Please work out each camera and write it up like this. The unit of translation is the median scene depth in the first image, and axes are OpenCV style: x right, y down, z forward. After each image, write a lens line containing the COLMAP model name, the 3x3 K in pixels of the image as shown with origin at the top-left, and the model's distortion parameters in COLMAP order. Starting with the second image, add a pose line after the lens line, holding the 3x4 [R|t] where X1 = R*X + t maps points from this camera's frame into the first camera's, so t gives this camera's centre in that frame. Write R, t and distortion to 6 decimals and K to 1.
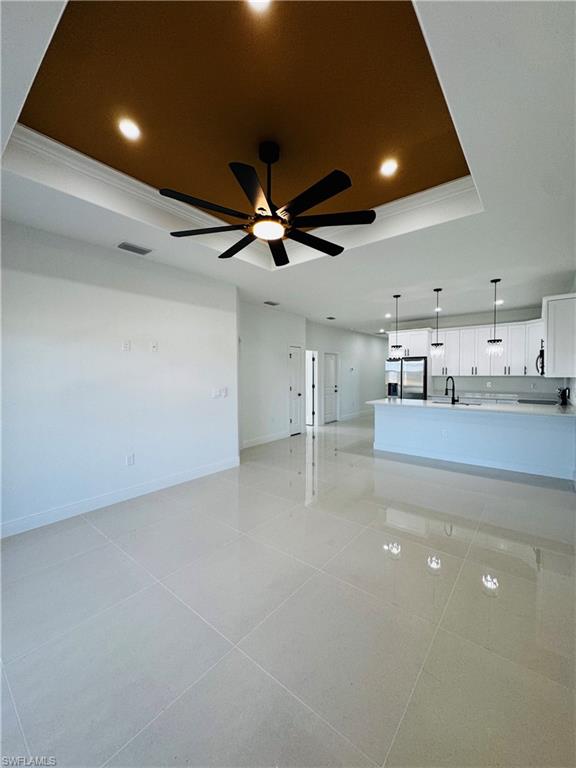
lens RADIAL K [[306.0, 0, 290.5], [0, 306.0, 383.0], [0, 0, 1]] dist [-0.004762, -0.000349]
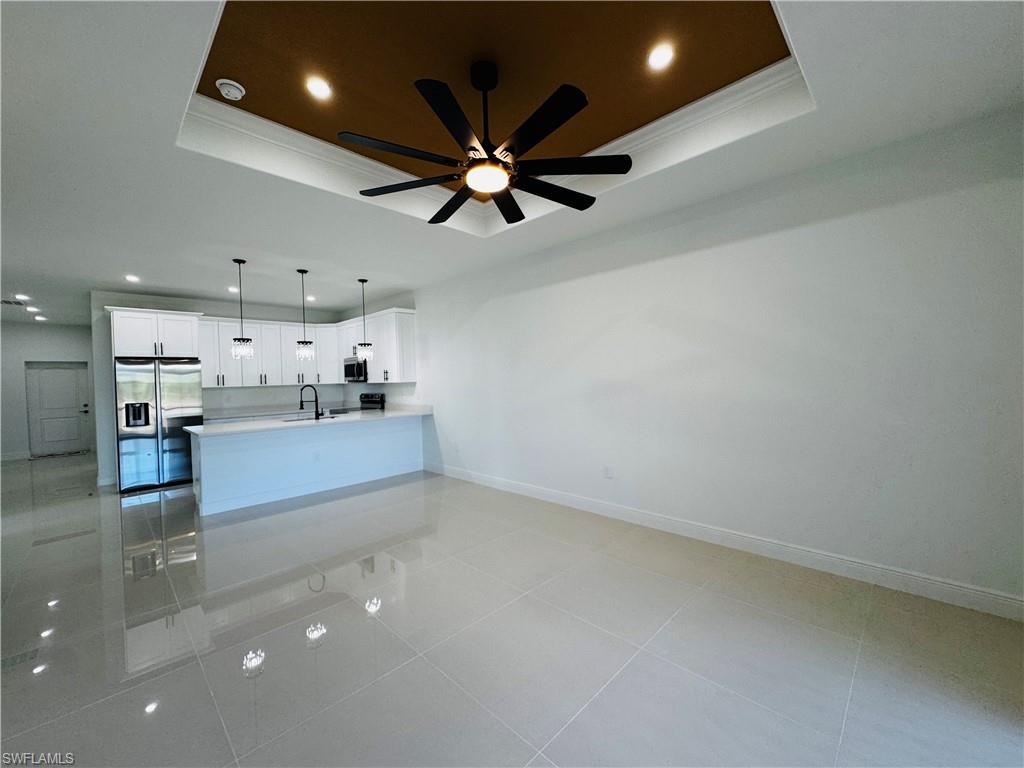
lens RADIAL K [[407.9, 0, 506.6], [0, 407.9, 382.0], [0, 0, 1]] dist [-0.004762, -0.000349]
pose [[0.107500, -0.010563, 0.994149, -0.450148], [0.057758, 0.998321, 0.004362, -0.003055], [-0.992526, 0.056951, 0.107930, 0.376279]]
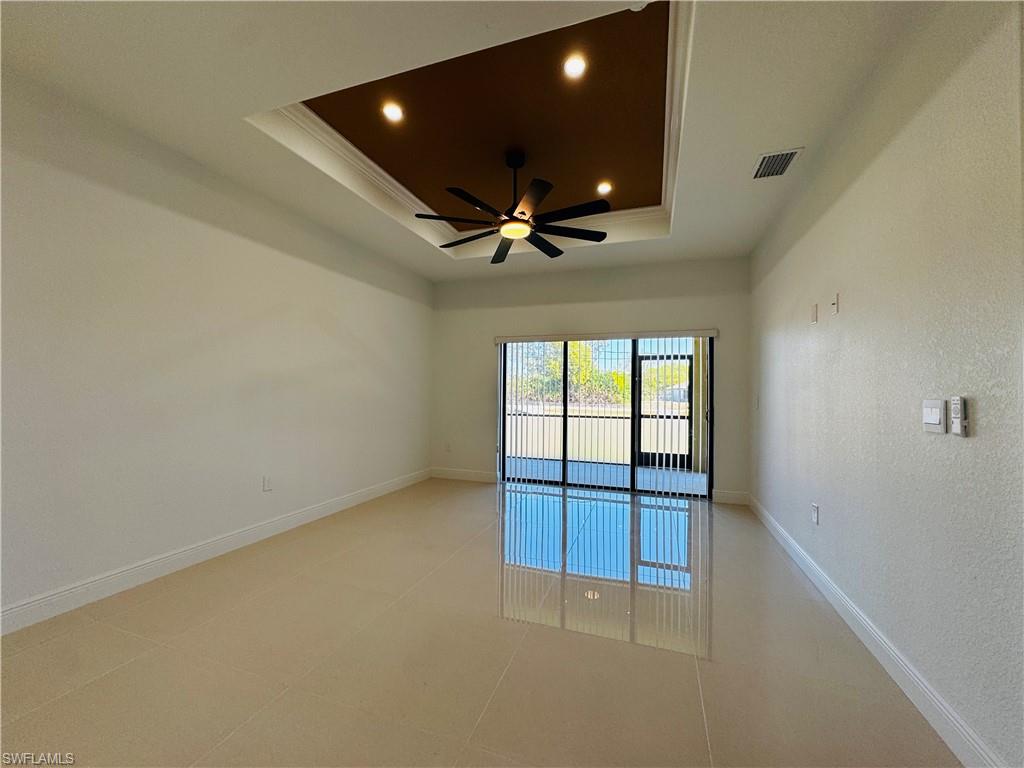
lens RADIAL K [[407.9, 0, 513.5], [0, 407.9, 385.0], [0, 0, 1]] dist [-0.004762, -0.000349]
pose [[0.942113, 0.019657, 0.334719, -0.228886], [-0.002244, 0.998627, -0.052329, 0.043422], [-0.335288, 0.048549, 0.940864, -0.122524]]
